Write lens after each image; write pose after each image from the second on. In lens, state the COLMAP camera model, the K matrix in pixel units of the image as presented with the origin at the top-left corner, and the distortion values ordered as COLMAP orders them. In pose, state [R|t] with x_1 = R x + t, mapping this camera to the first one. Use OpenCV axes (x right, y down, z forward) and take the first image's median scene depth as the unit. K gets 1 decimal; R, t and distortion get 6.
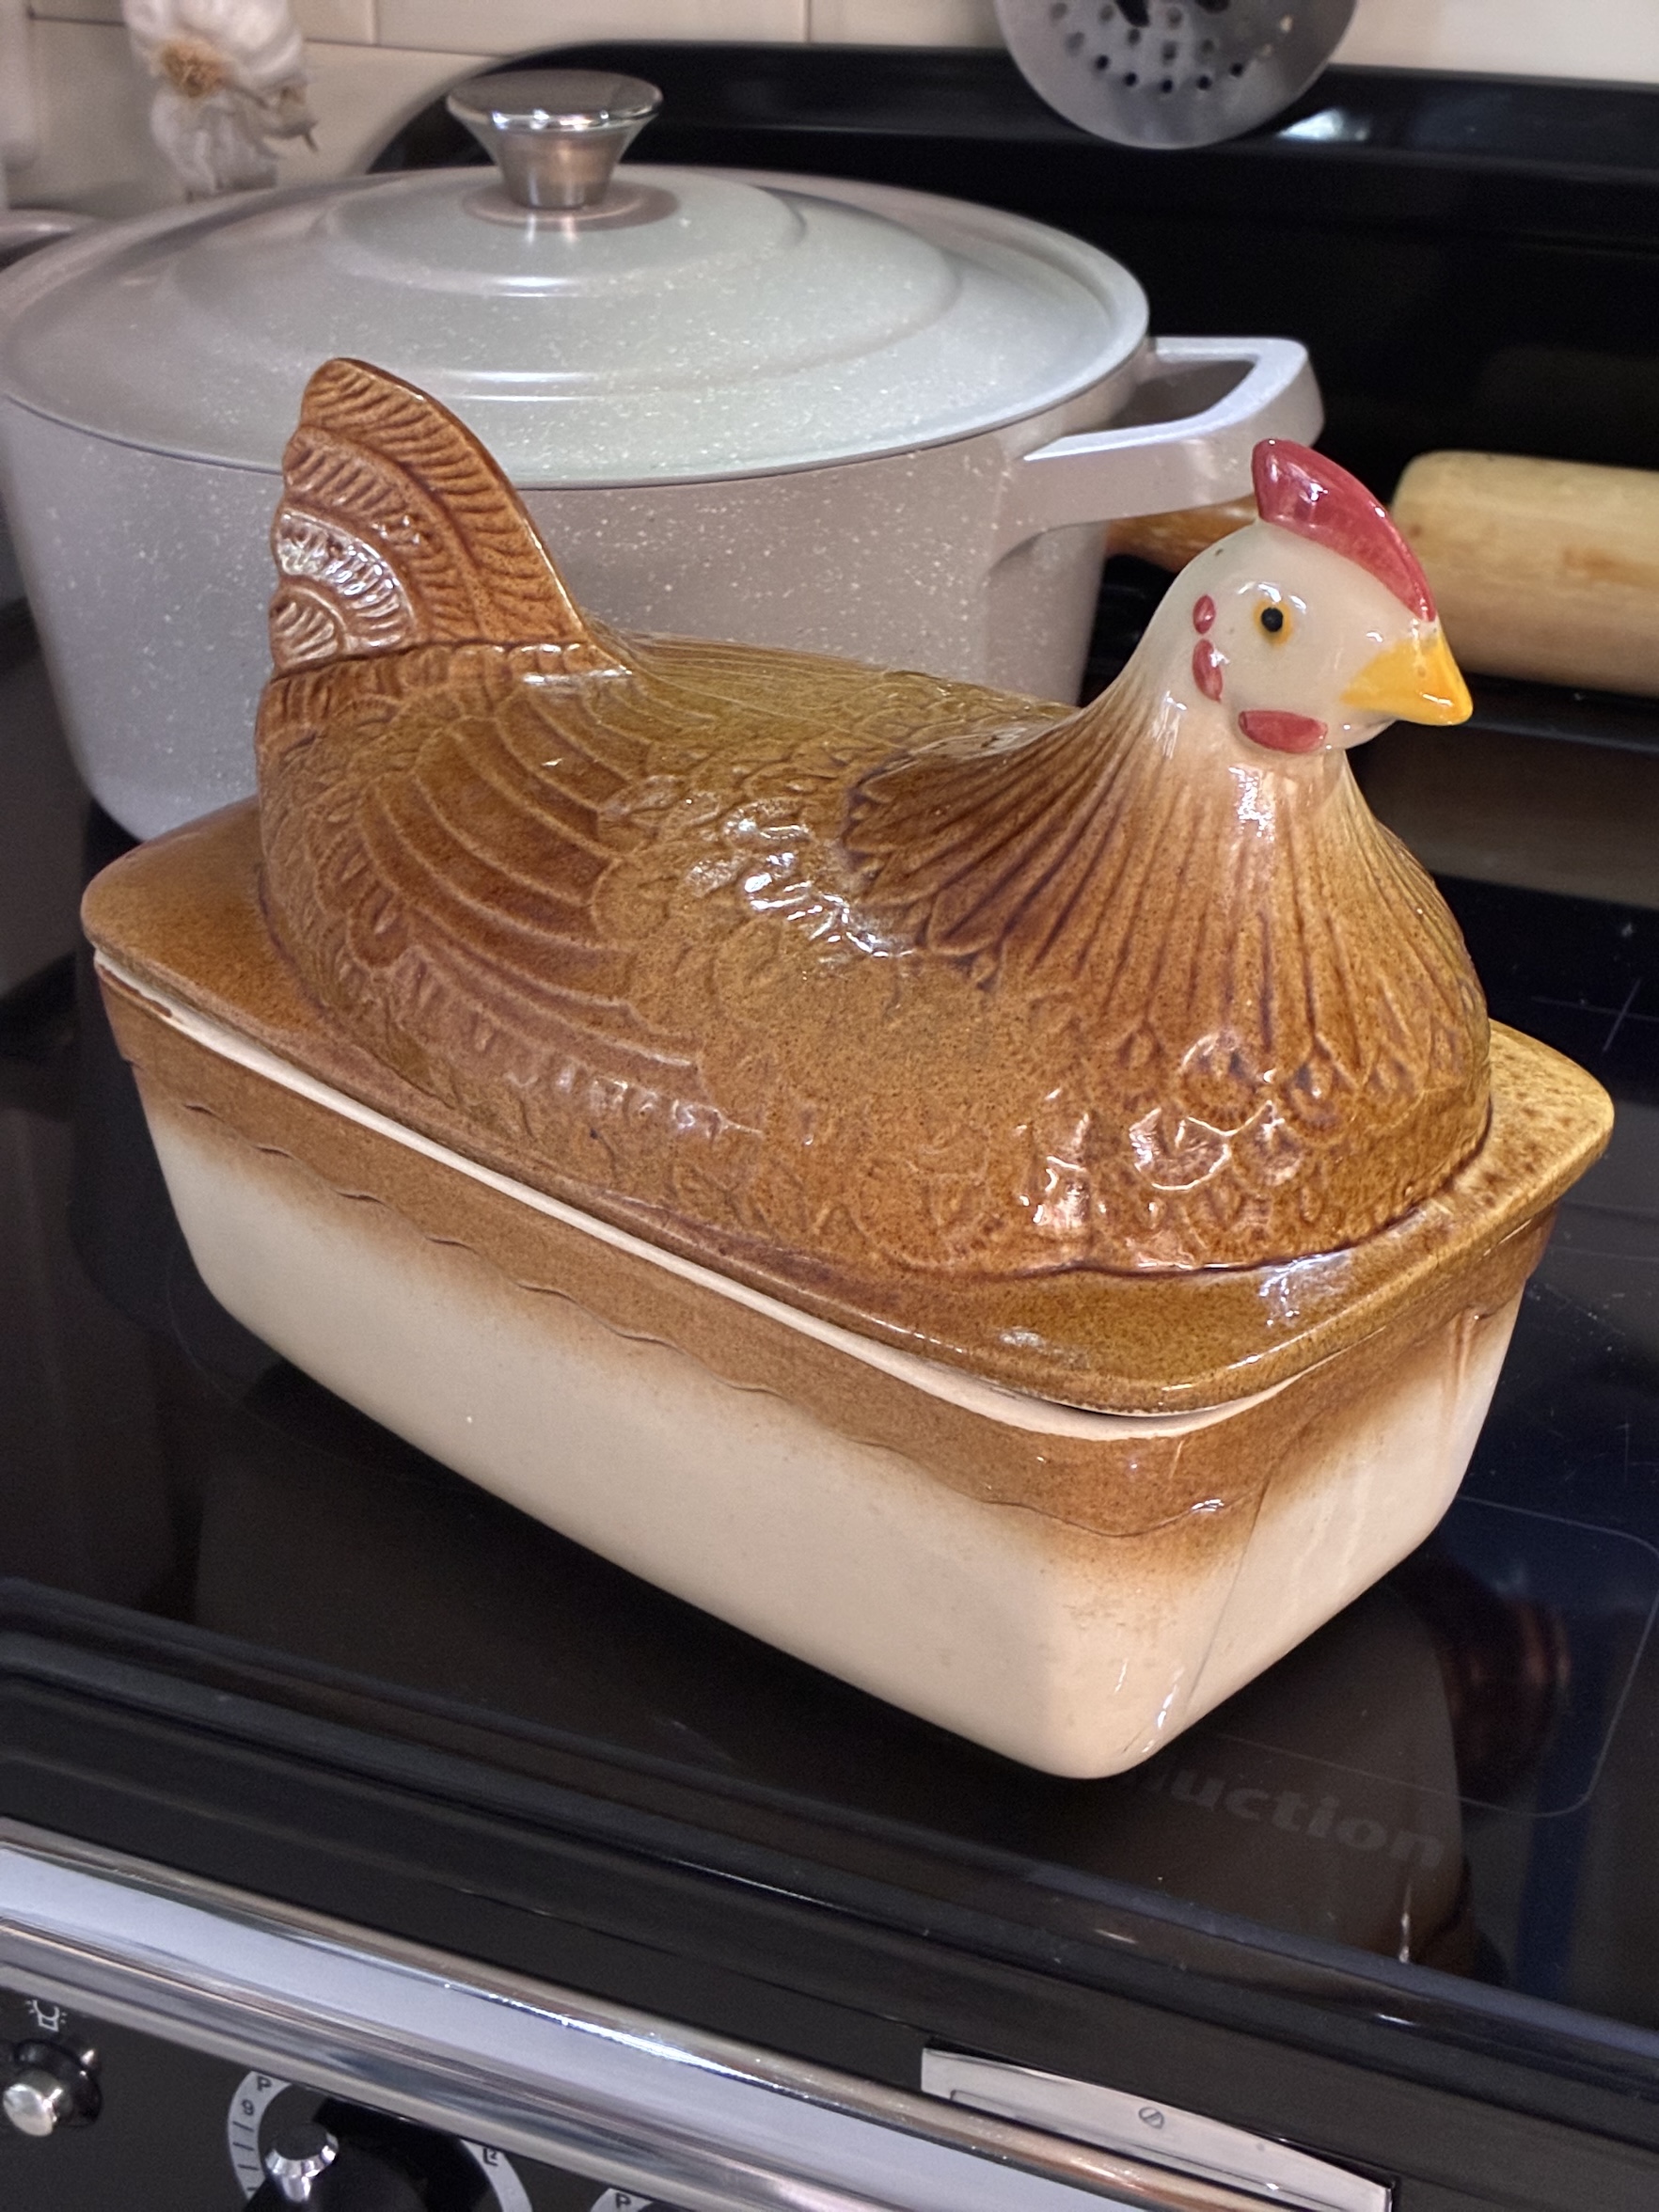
lens RADIAL K [[3429.0, 0, 829.5], [0, 3429.0, 1106.0], [0, 0, 1]] dist [0.306782, -1.956359]
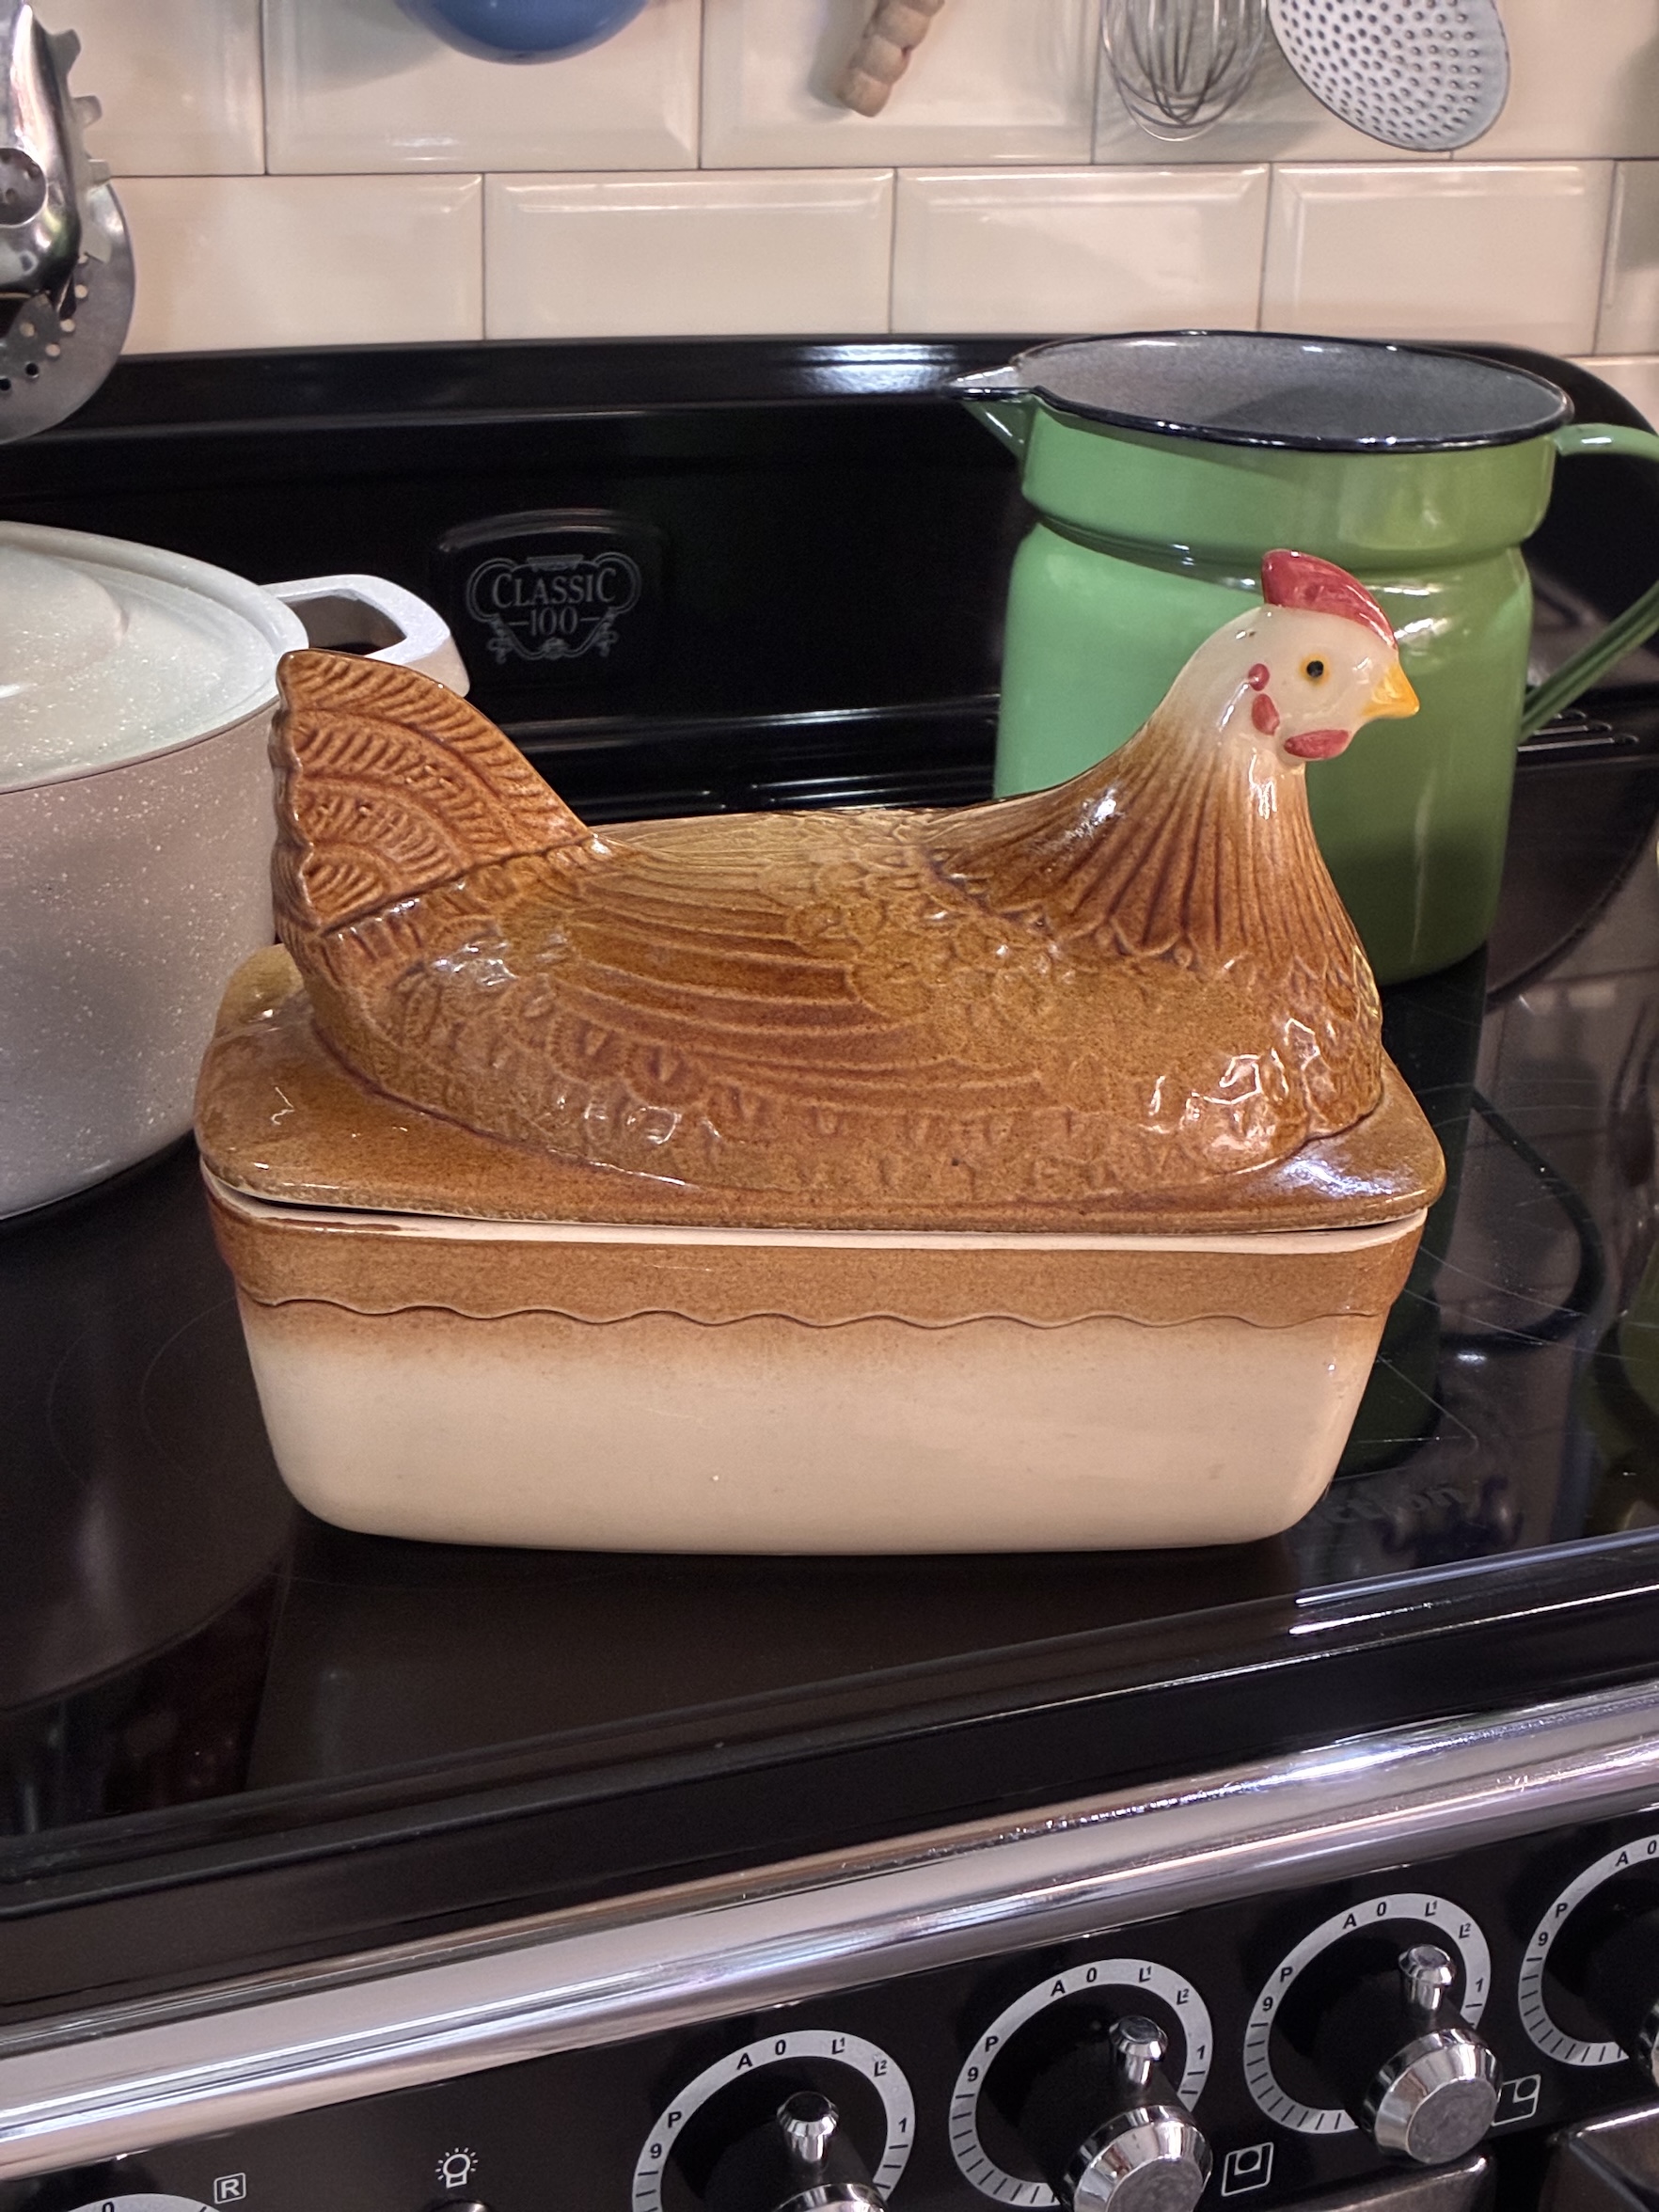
lens RADIAL K [[3429.0, 0, 829.5], [0, 3429.0, 1106.0], [0, 0, 1]] dist [0.306782, -1.956359]
pose [[0.692156, -0.246459, 0.678364, -0.942560], [0.296713, 0.953960, 0.043841, -0.080121], [-0.657937, 0.170935, 0.733417, 0.085414]]
